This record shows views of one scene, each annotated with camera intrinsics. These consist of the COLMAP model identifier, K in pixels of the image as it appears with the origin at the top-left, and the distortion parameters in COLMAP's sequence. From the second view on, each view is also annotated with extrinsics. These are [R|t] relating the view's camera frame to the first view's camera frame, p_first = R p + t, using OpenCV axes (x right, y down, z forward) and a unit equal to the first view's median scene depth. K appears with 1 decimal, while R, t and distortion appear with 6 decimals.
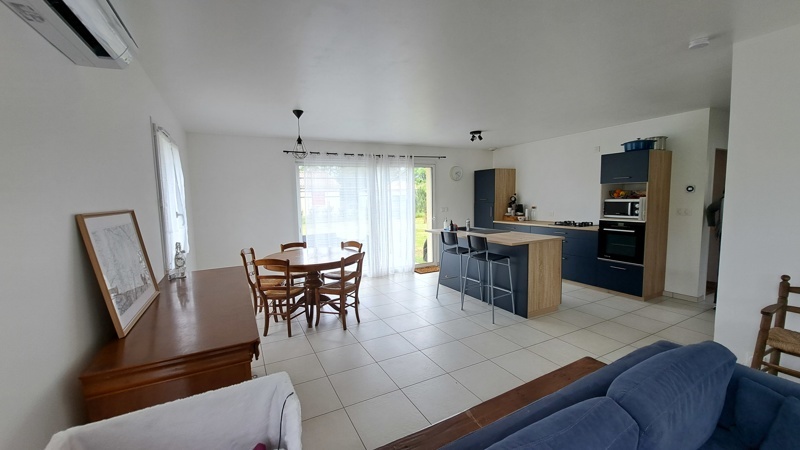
lens RADIAL K [[315.4, 0, 393.4], [0, 315.4, 226.2], [0, 0, 1]] dist [-0.011542, -0.000307]
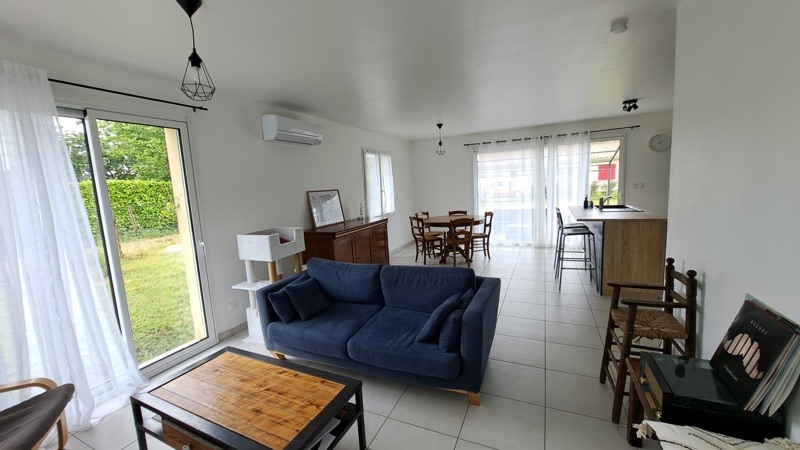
lens RADIAL K [[315.4, 0, 393.4], [0, 315.4, 226.2], [0, 0, 1]] dist [-0.011542, -0.000307]
pose [[0.615506, 0.090823, -0.782882, 0.581262], [-0.030777, 0.995350, 0.091274, -0.000393], [0.787531, -0.032085, 0.615439, -0.106366]]
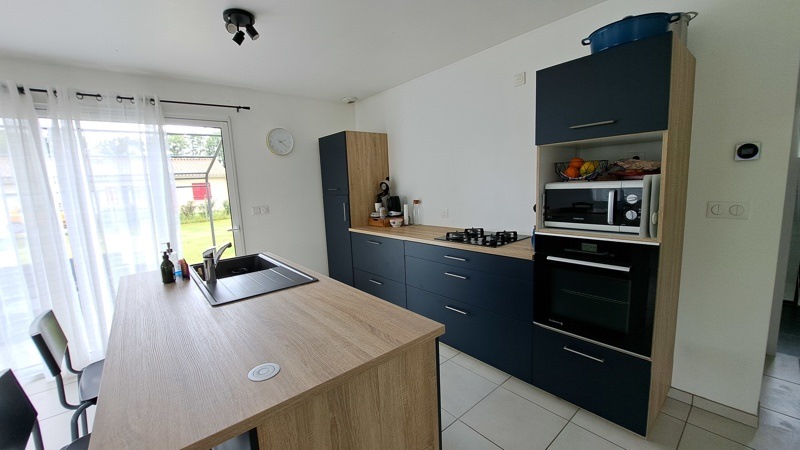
lens RADIAL K [[315.4, 0, 393.4], [0, 315.4, 226.2], [0, 0, 1]] dist [-0.011542, -0.000307]
pose [[0.973132, -0.054082, 0.223805, 0.345598], [0.046202, 0.998119, 0.040304, -0.050129], [-0.225564, -0.028881, 0.973800, 0.578571]]
